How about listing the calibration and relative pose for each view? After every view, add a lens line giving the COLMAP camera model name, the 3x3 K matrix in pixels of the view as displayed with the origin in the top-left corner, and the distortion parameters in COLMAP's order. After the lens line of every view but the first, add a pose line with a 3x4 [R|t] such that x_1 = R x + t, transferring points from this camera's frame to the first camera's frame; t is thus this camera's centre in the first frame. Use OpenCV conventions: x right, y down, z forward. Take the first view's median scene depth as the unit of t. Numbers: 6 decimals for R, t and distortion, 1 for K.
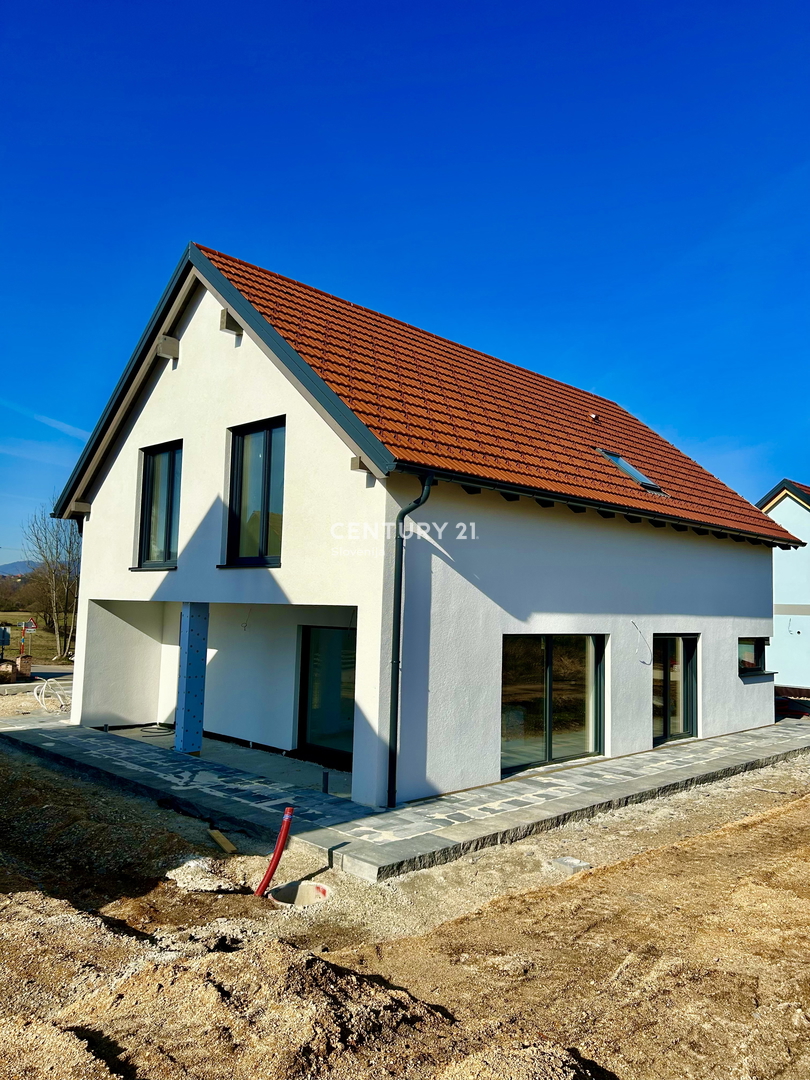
lens RADIAL K [[810.5, 0, 406.3], [0, 810.5, 541.0], [0, 0, 1]] dist [0.047163, -0.014357]
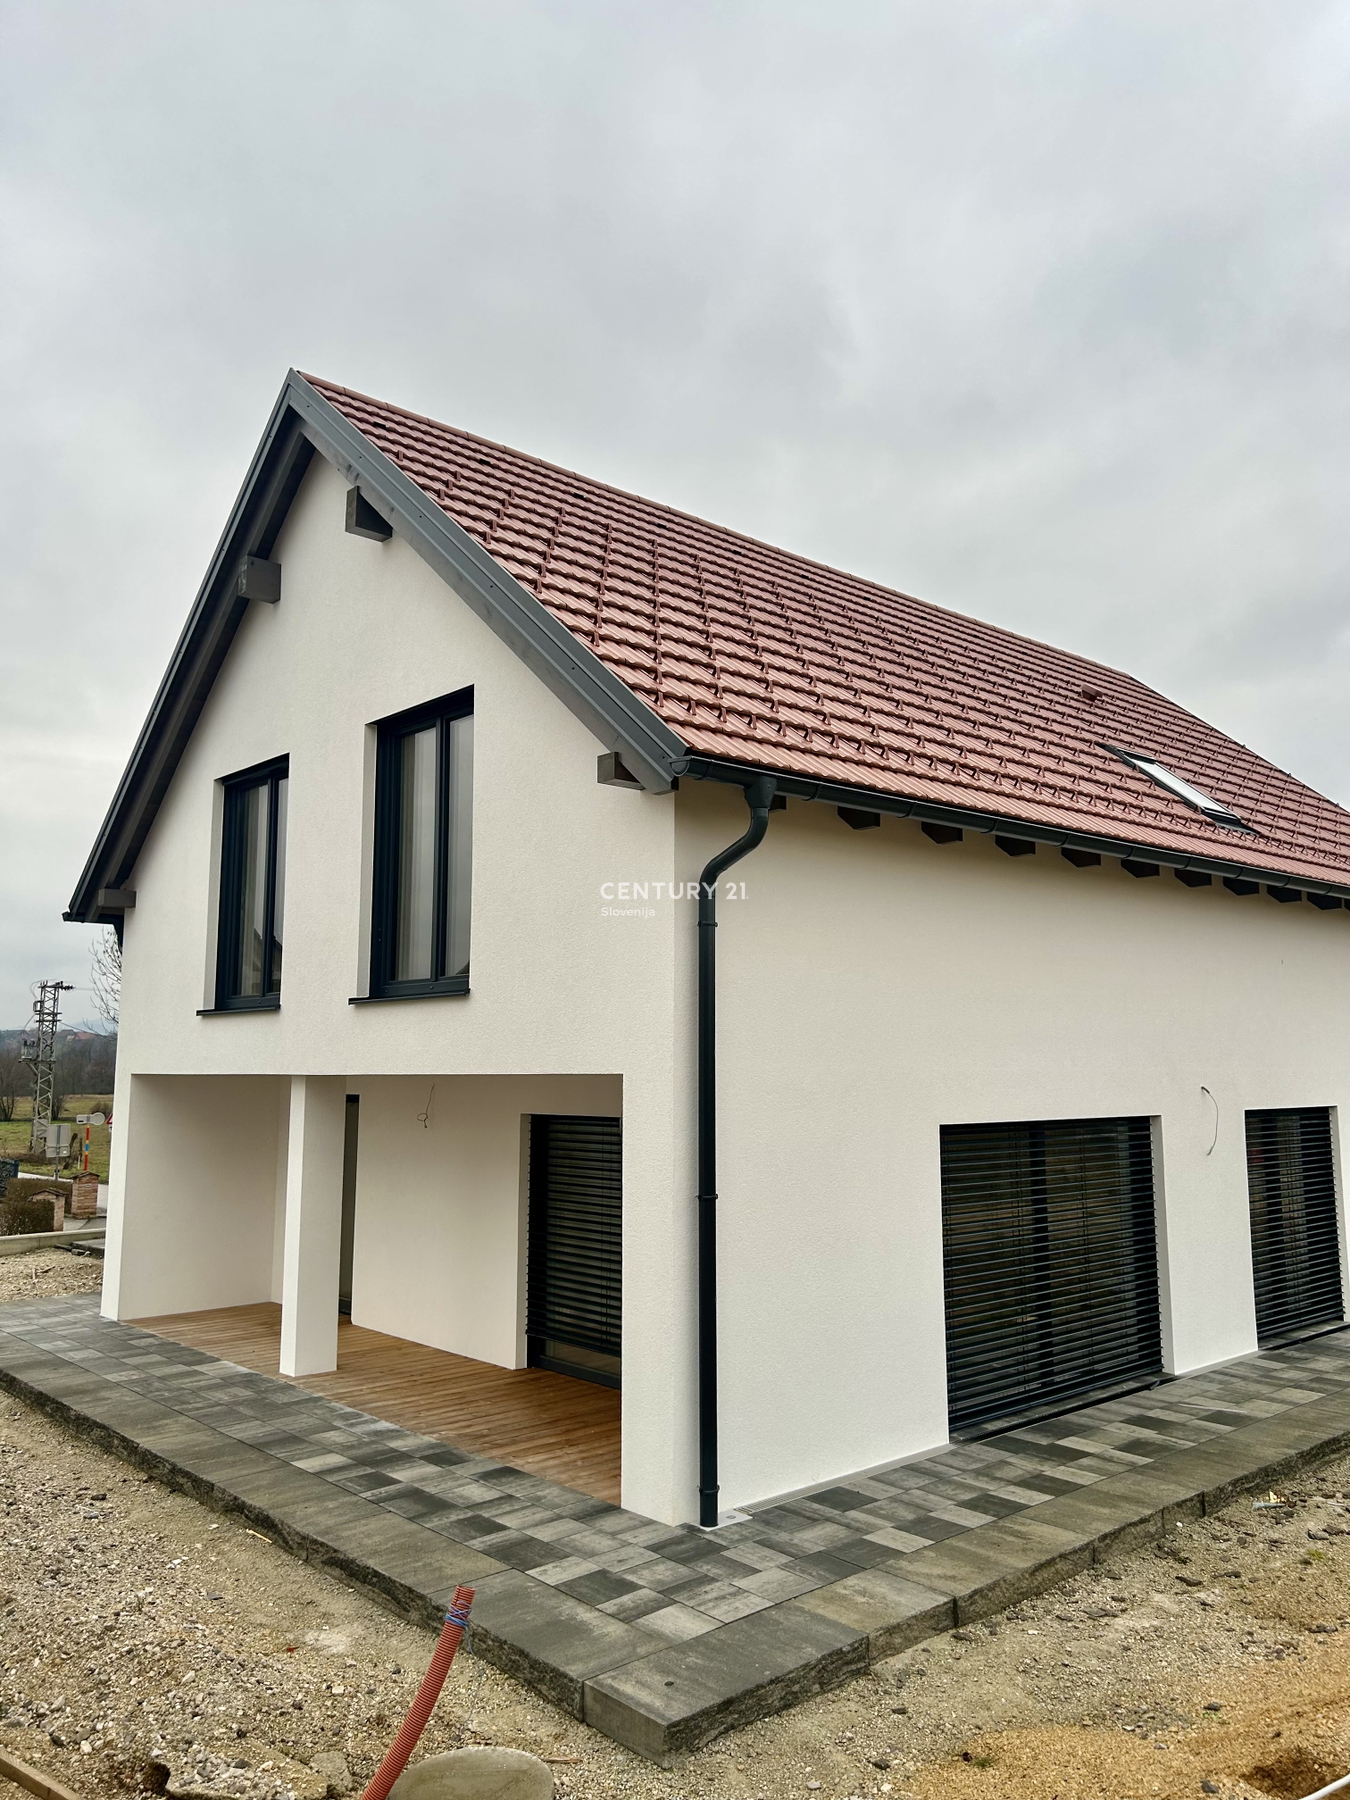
lens RADIAL K [[1350.8, 0, 677.1], [0, 1350.8, 890.1], [0, 0, 1]] dist [0.047163, -0.014357]
pose [[0.997674, -0.036819, -0.057366, 0.015776], [0.033878, 0.998103, -0.051414, 0.013206], [0.059151, 0.049351, 0.997028, 0.186389]]
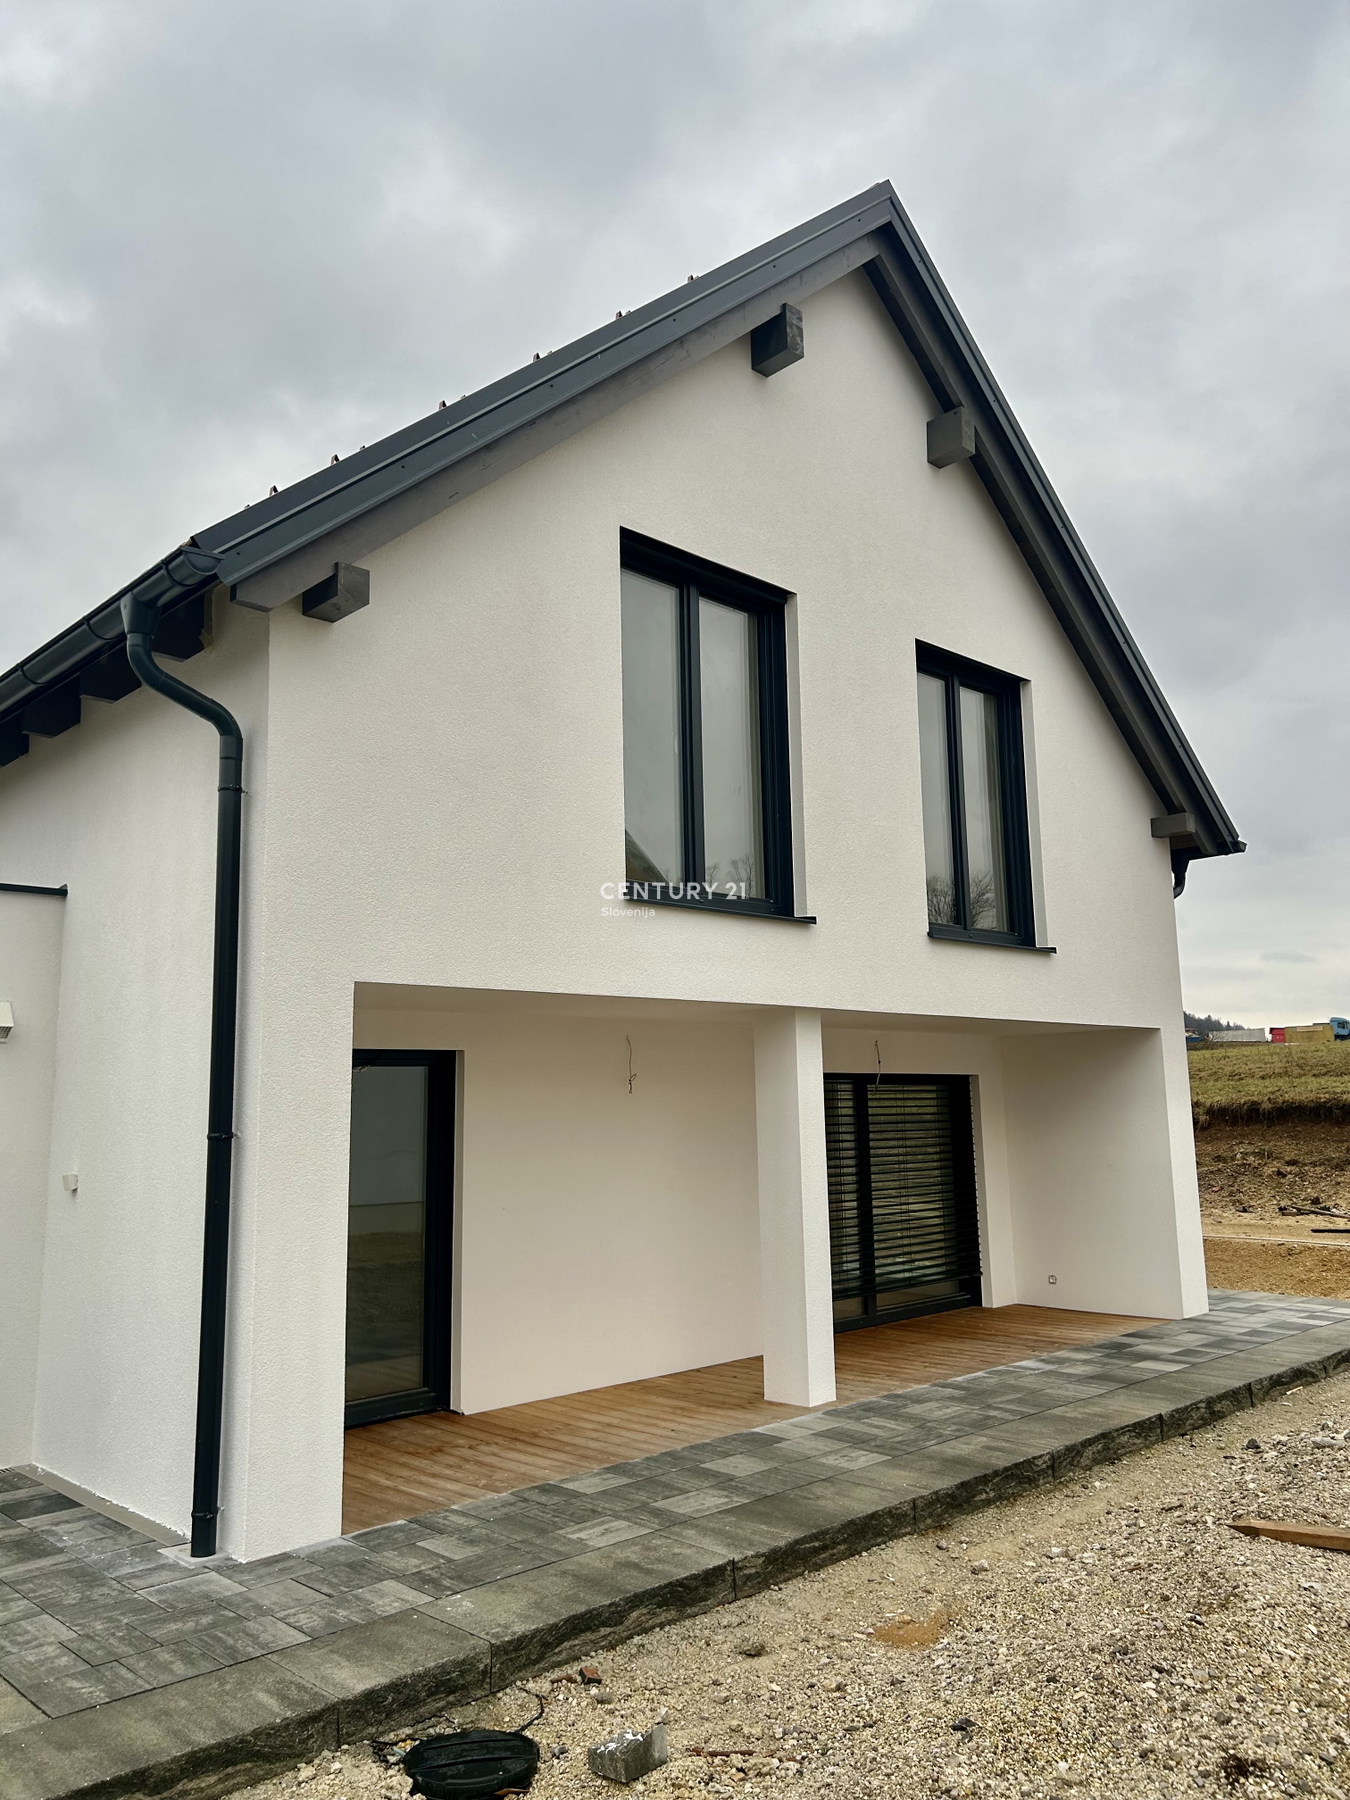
lens RADIAL K [[1350.8, 0, 674.9], [0, 1350.8, 899.3], [0, 0, 1]] dist [0.047163, -0.014357]
pose [[0.032367, 0.125137, 0.991611, -0.985185], [-0.054272, 0.990887, -0.123274, 0.109373], [-0.998001, -0.049827, 0.038863, 1.133747]]
